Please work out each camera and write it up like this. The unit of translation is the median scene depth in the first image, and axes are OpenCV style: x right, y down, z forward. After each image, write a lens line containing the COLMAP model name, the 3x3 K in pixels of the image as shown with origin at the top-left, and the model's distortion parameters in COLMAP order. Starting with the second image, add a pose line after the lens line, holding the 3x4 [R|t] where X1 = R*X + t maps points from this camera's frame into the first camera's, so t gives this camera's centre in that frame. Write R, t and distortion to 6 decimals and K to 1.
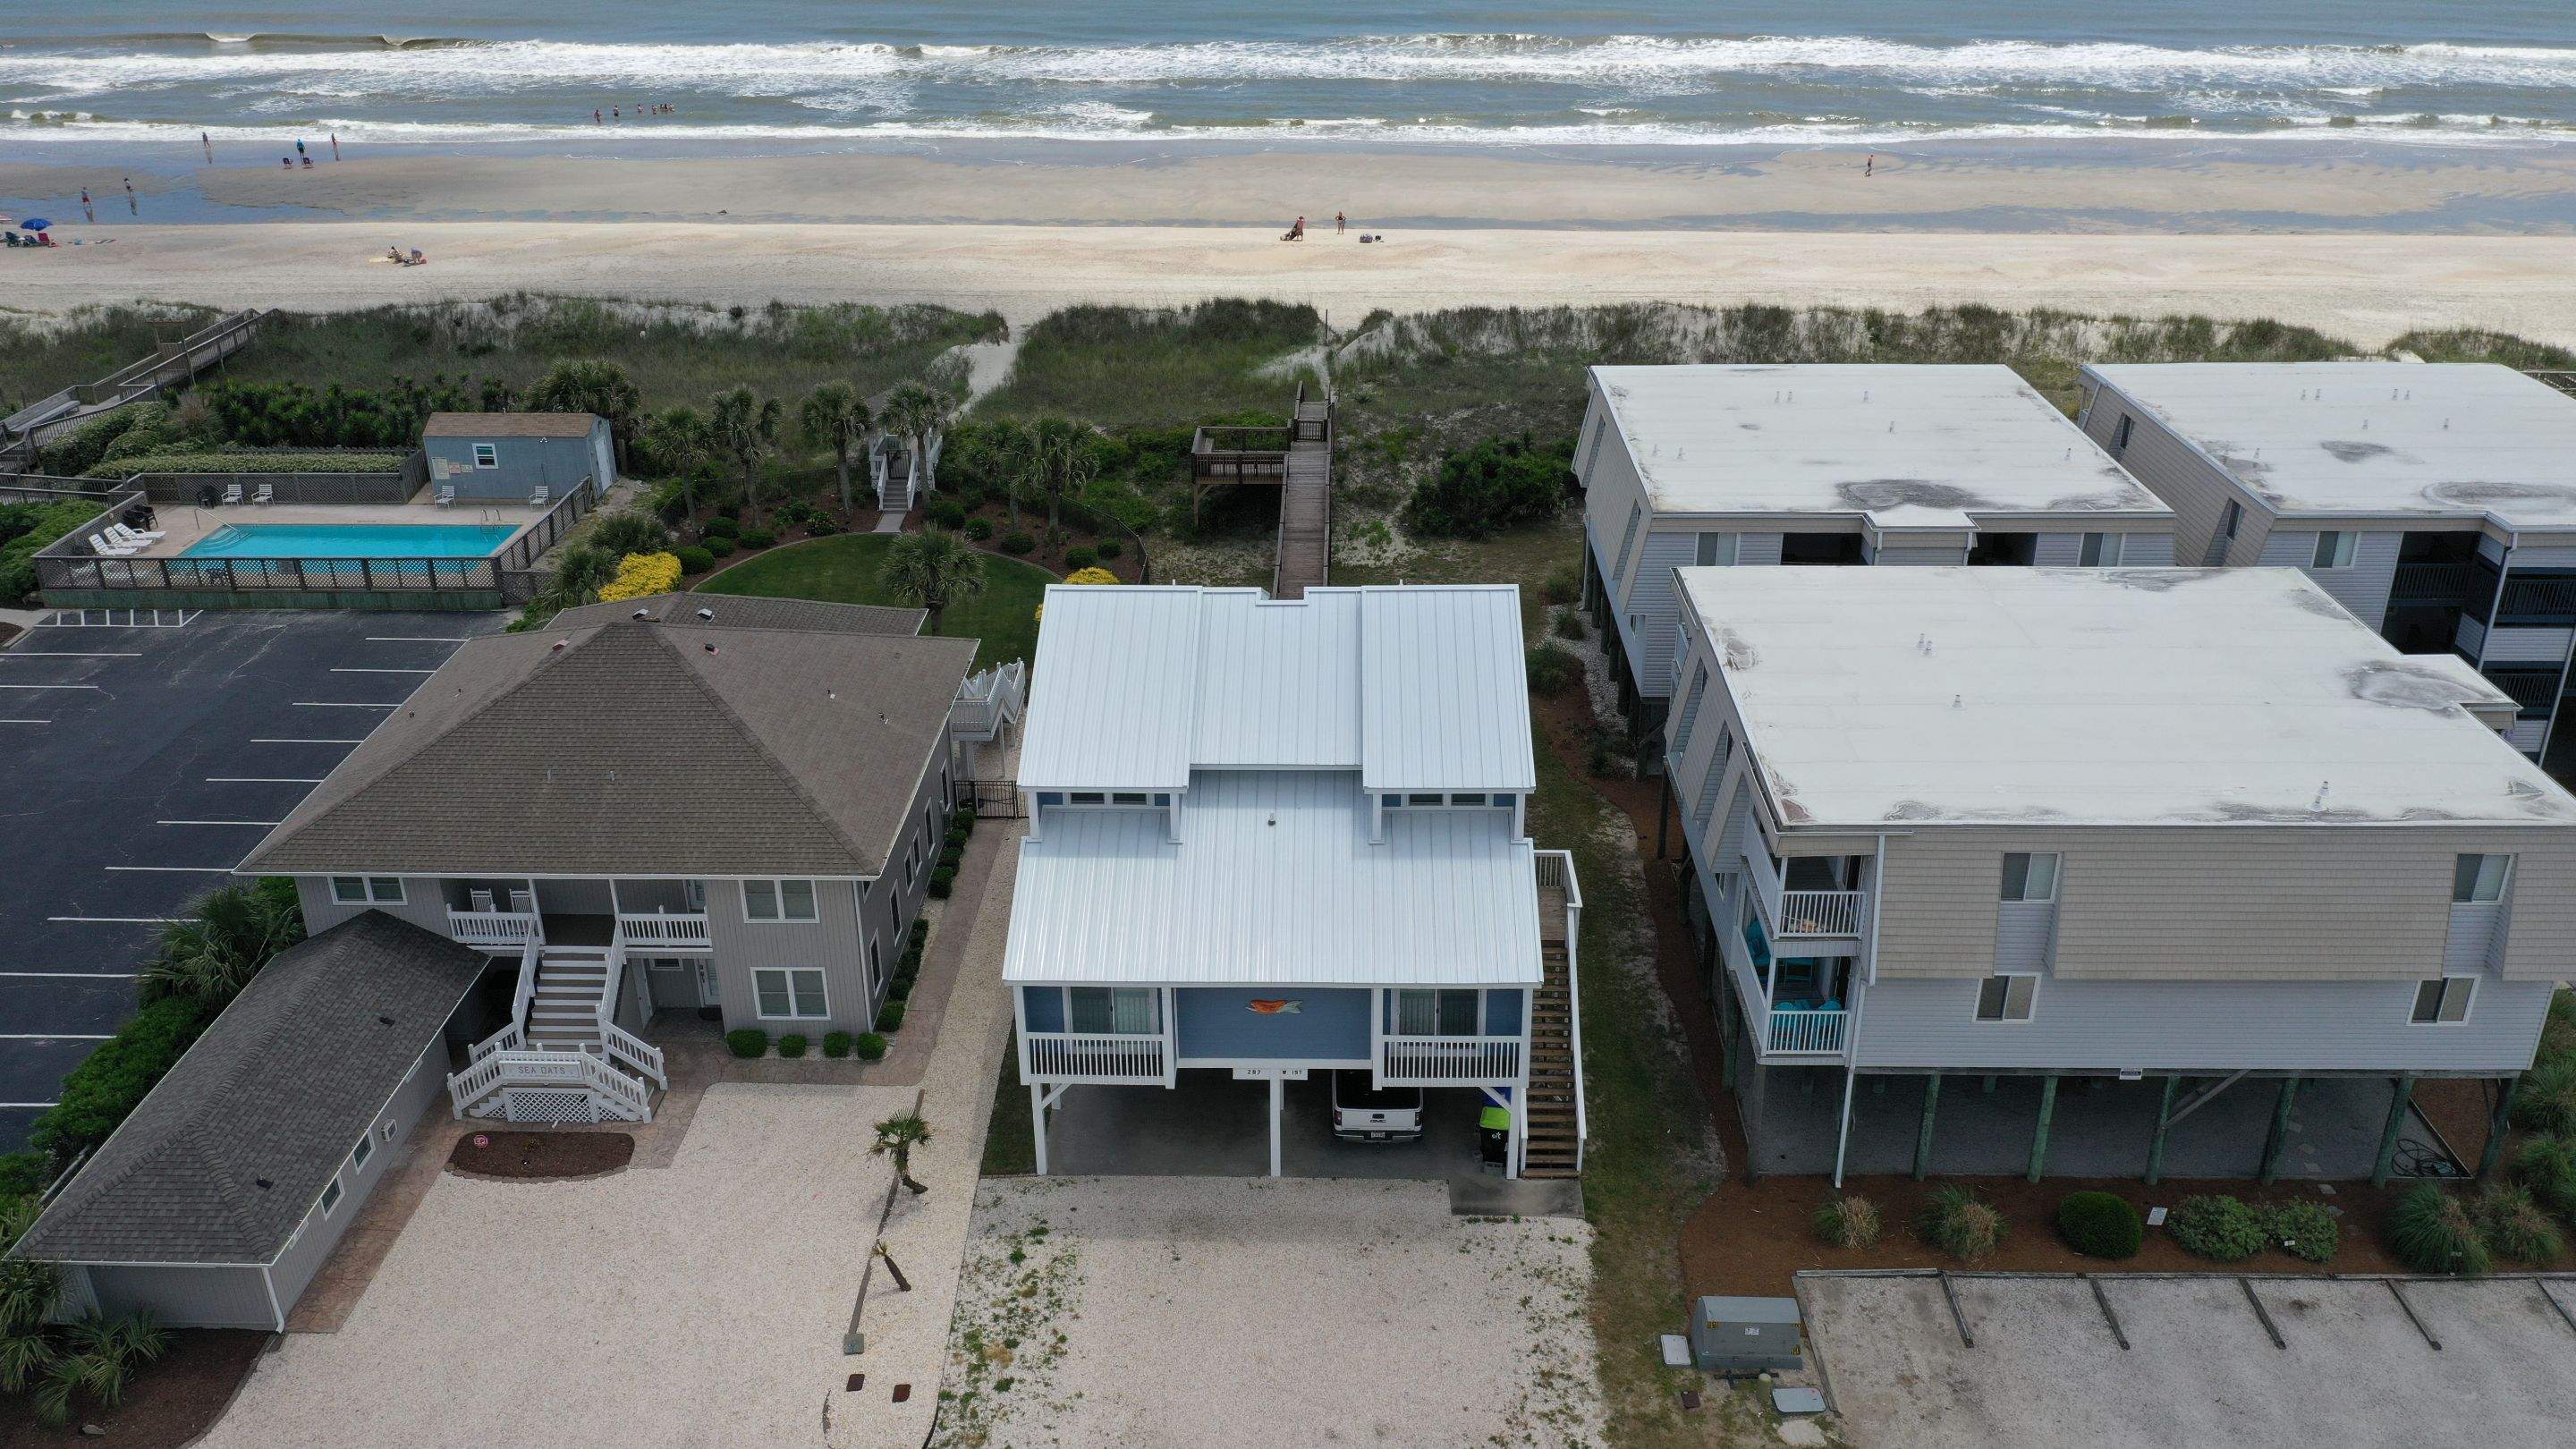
lens RADIAL K [[2022.6, 0, 1288.0], [0, 2022.6, 724.5], [0, 0, 1]] dist [-0.014638, -0.001359]
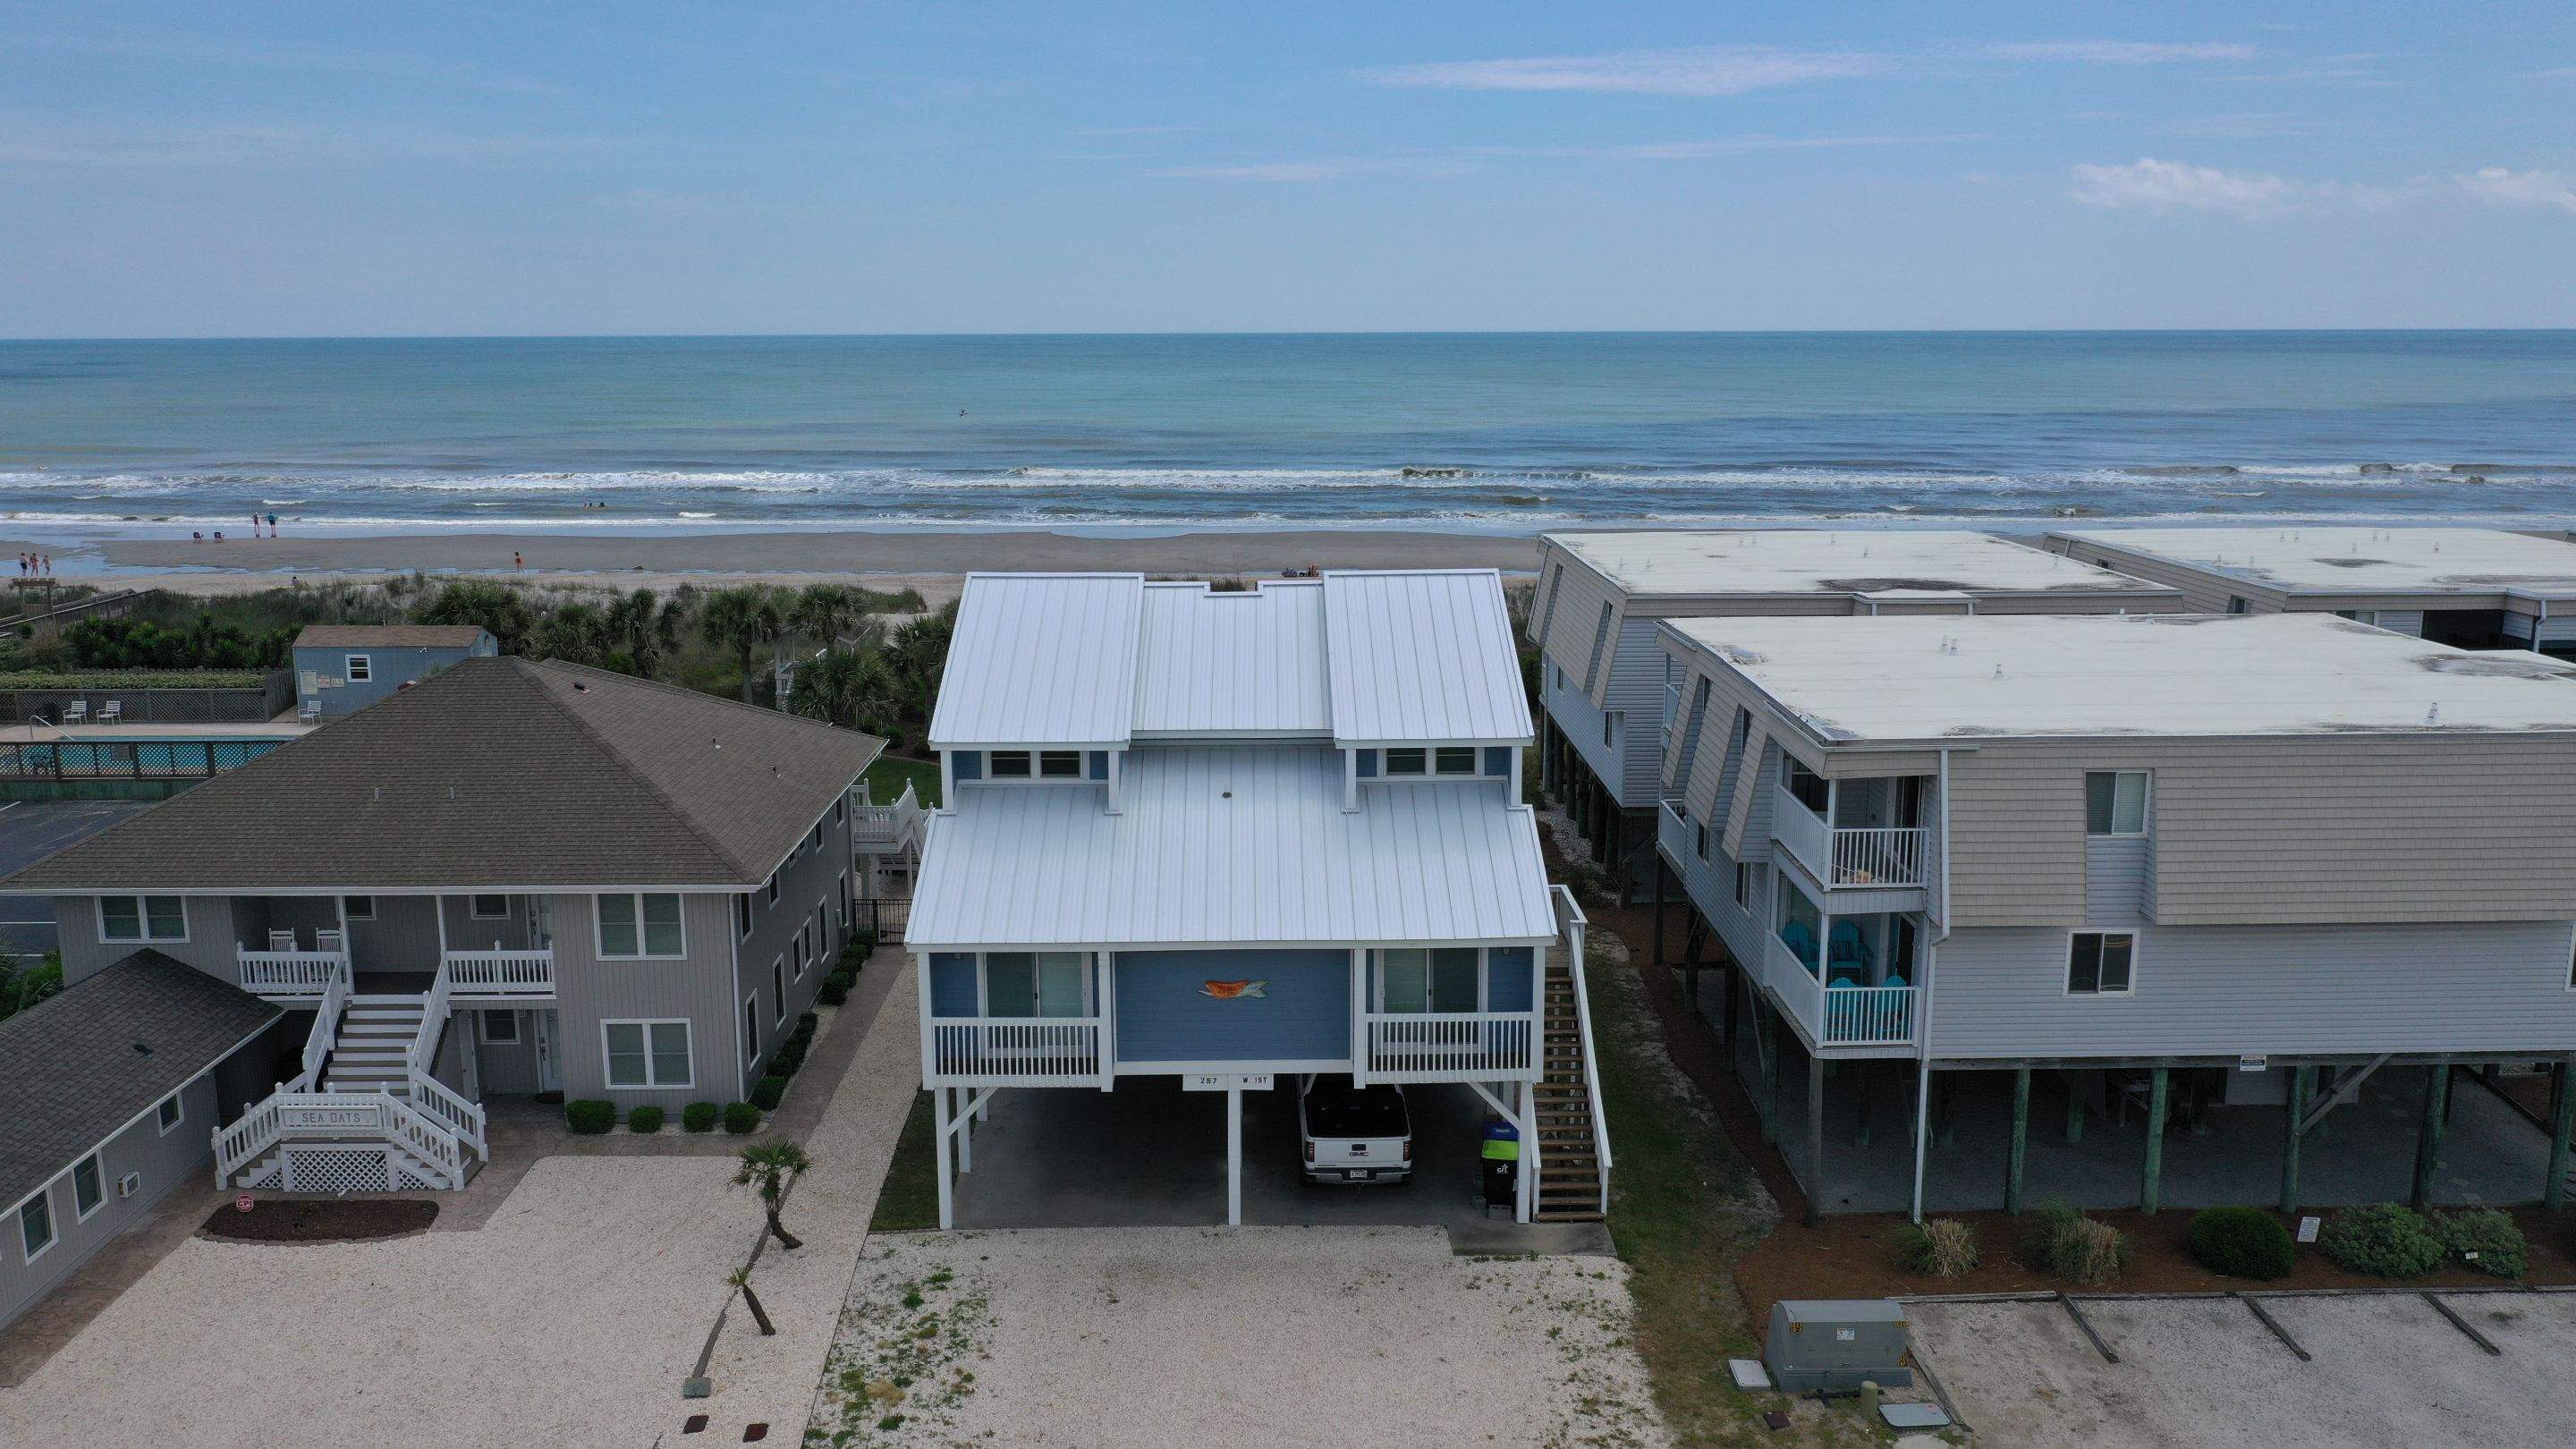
lens RADIAL K [[2022.6, 0, 1288.0], [0, 2022.6, 724.5], [0, 0, 1]] dist [-0.014638, -0.001359]
pose [[0.999058, -0.004255, 0.043187, -0.019830], [0.014419, 0.971185, -0.237889, 0.231868], [-0.040930, 0.238287, 0.970332, 0.168935]]
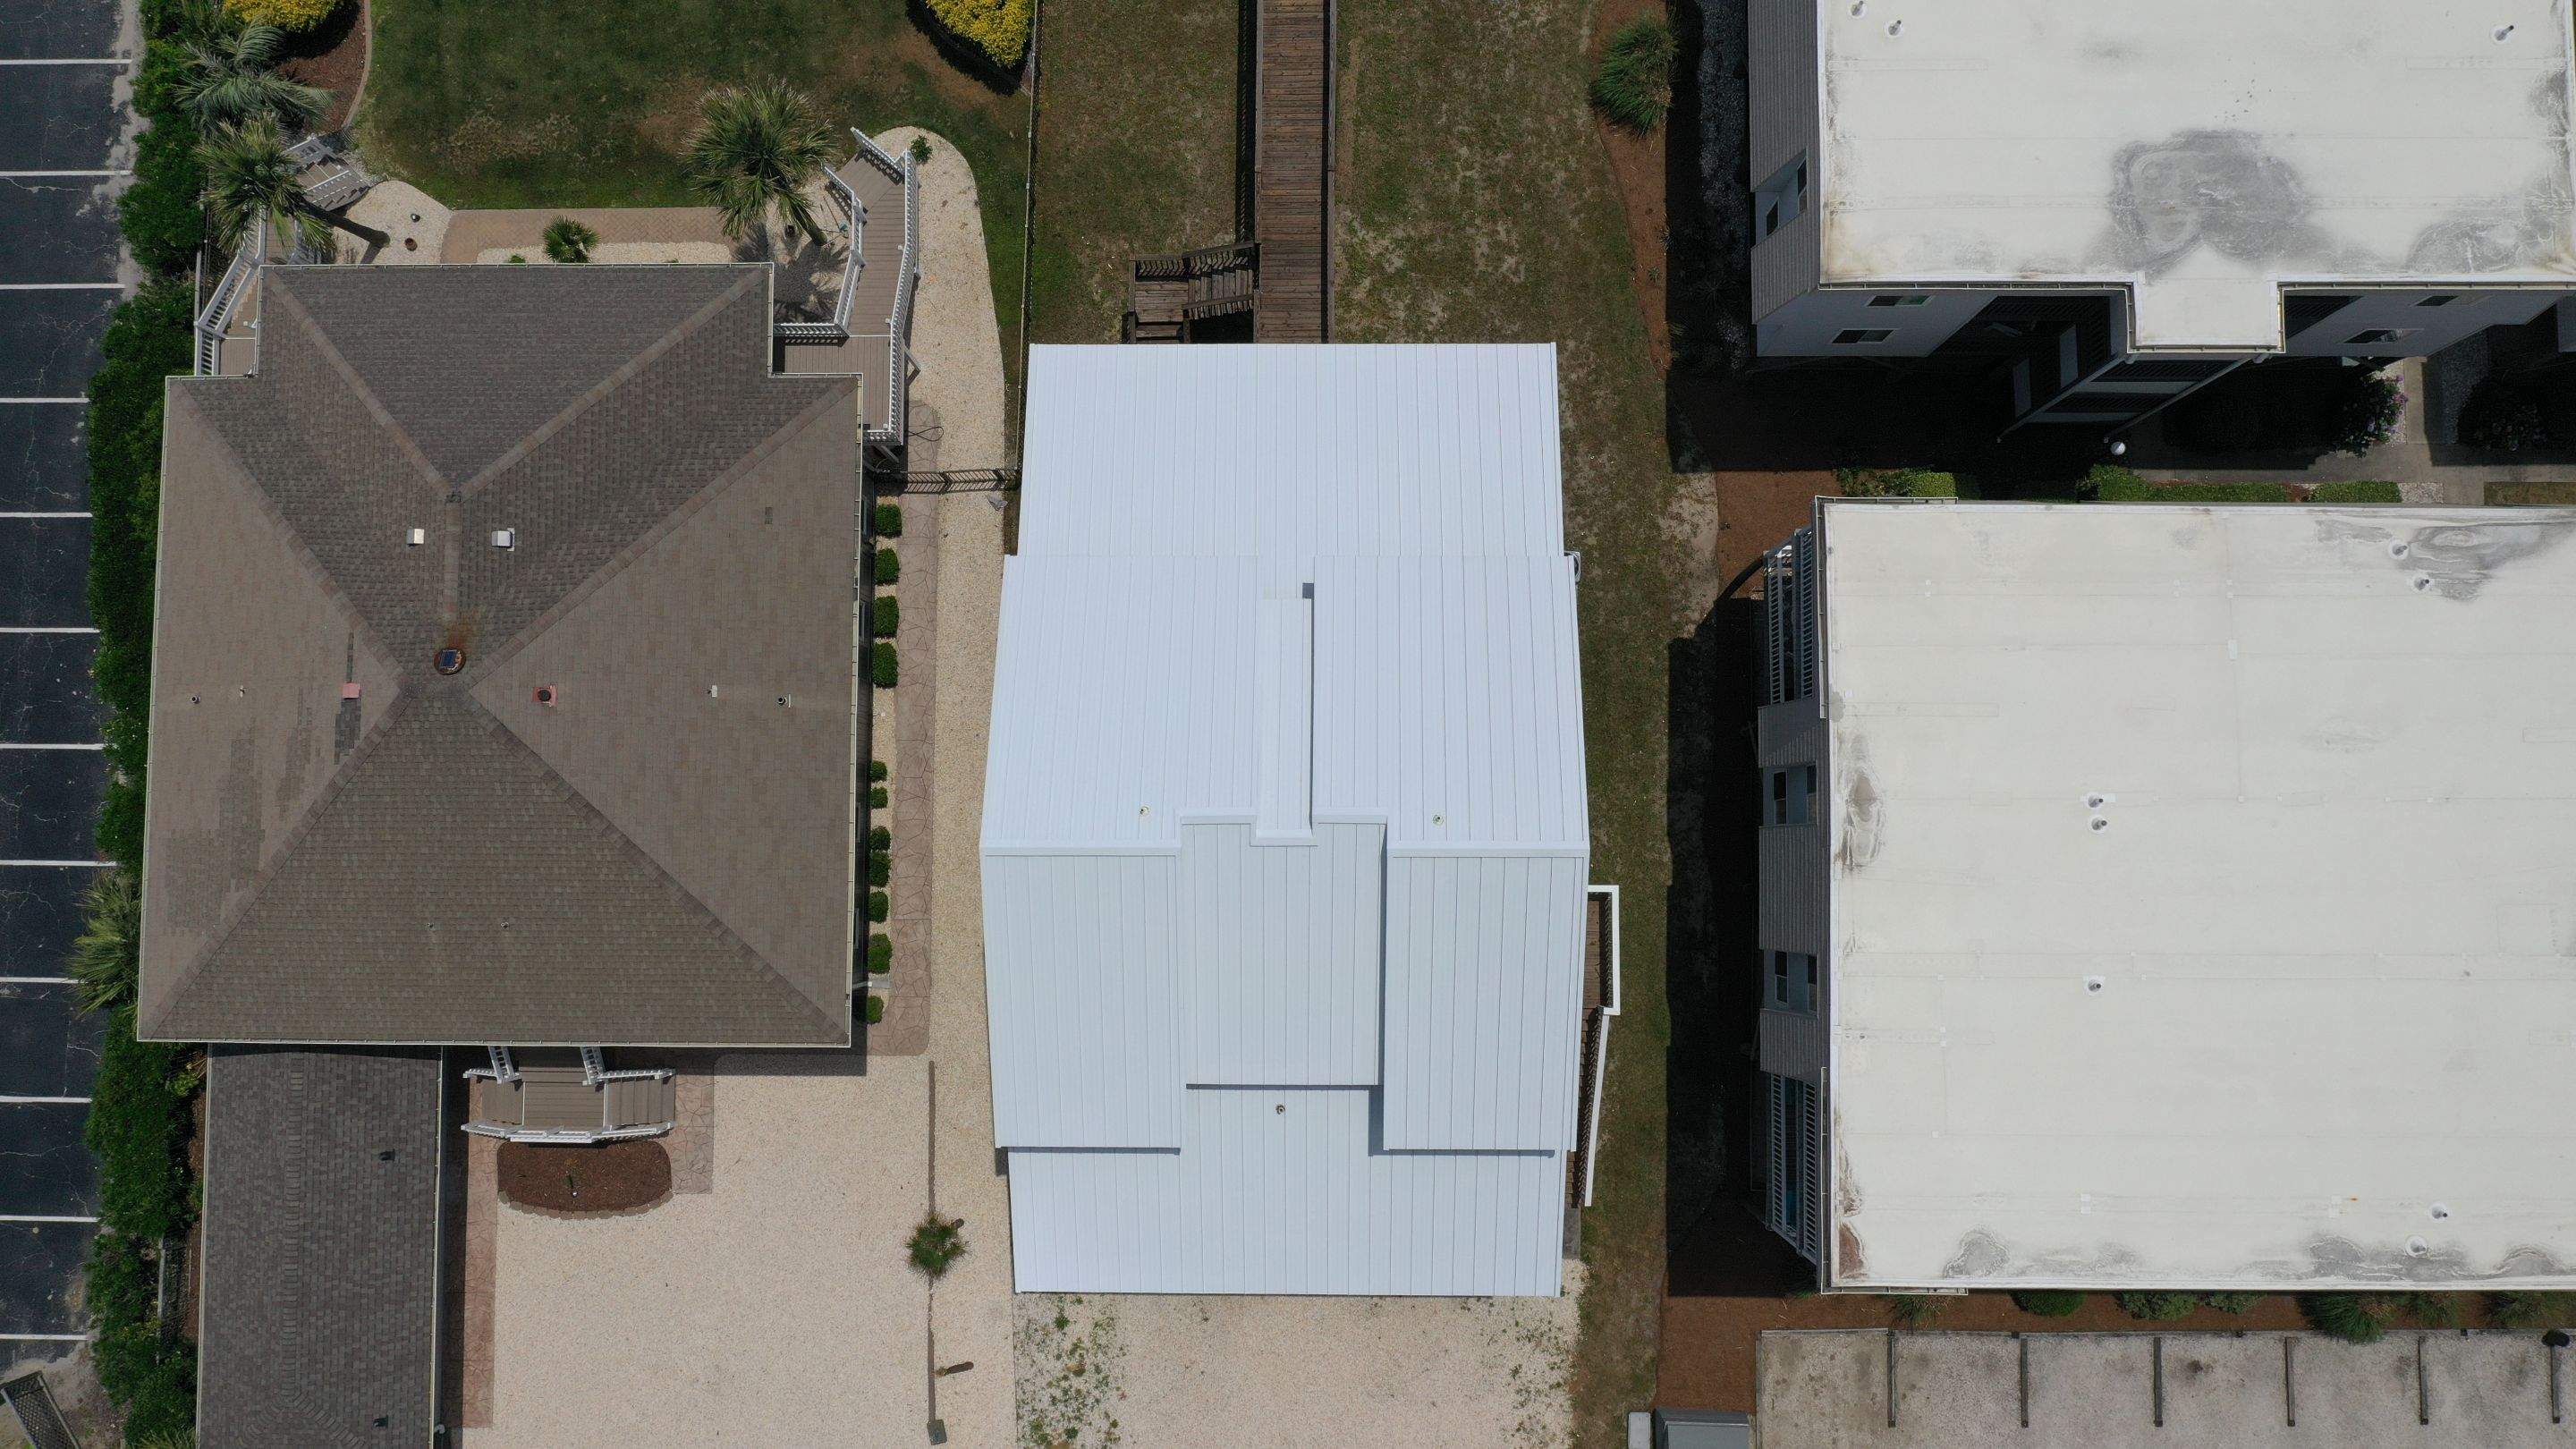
lens RADIAL K [[2022.6, 0, 1288.0], [0, 2022.6, 724.5], [0, 0, 1]] dist [-0.014638, -0.001359]
pose [[0.999739, -0.020920, -0.009205, 0.007203], [0.018185, 0.484161, 0.874790, -0.854519], [-0.013844, -0.874729, 0.484414, 0.740704]]
